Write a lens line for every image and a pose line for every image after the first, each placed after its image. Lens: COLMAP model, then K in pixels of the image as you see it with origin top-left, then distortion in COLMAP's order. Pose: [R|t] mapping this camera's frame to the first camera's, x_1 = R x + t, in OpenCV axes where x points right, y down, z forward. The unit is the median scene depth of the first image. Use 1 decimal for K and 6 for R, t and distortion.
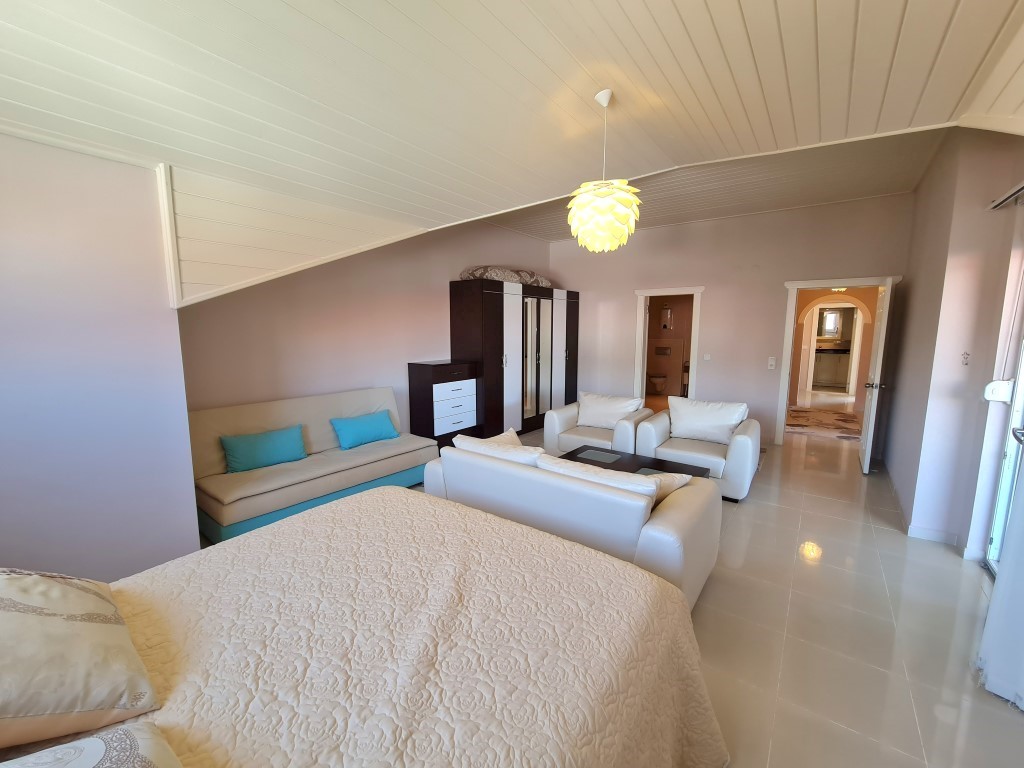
lens RADIAL K [[415.6, 0, 511.3], [0, 415.6, 388.7], [0, 0, 1]] dist [-0.004609, 0.001026]
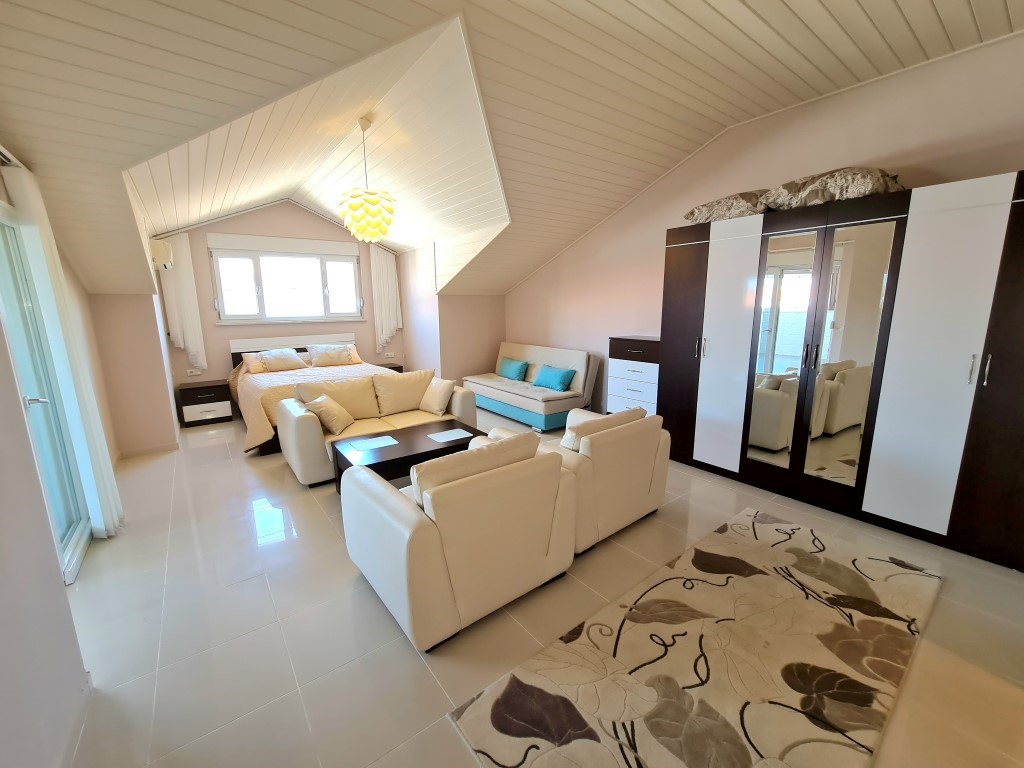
lens RADIAL K [[415.6, 0, 511.0], [0, 415.6, 383.7], [0, 0, 1]] dist [-0.004609, 0.001026]
pose [[-0.261966, 0.177173, -0.948675, 0.670241], [-0.118646, 0.969635, 0.213850, -0.112096], [0.957756, 0.168578, -0.232990, 0.847083]]
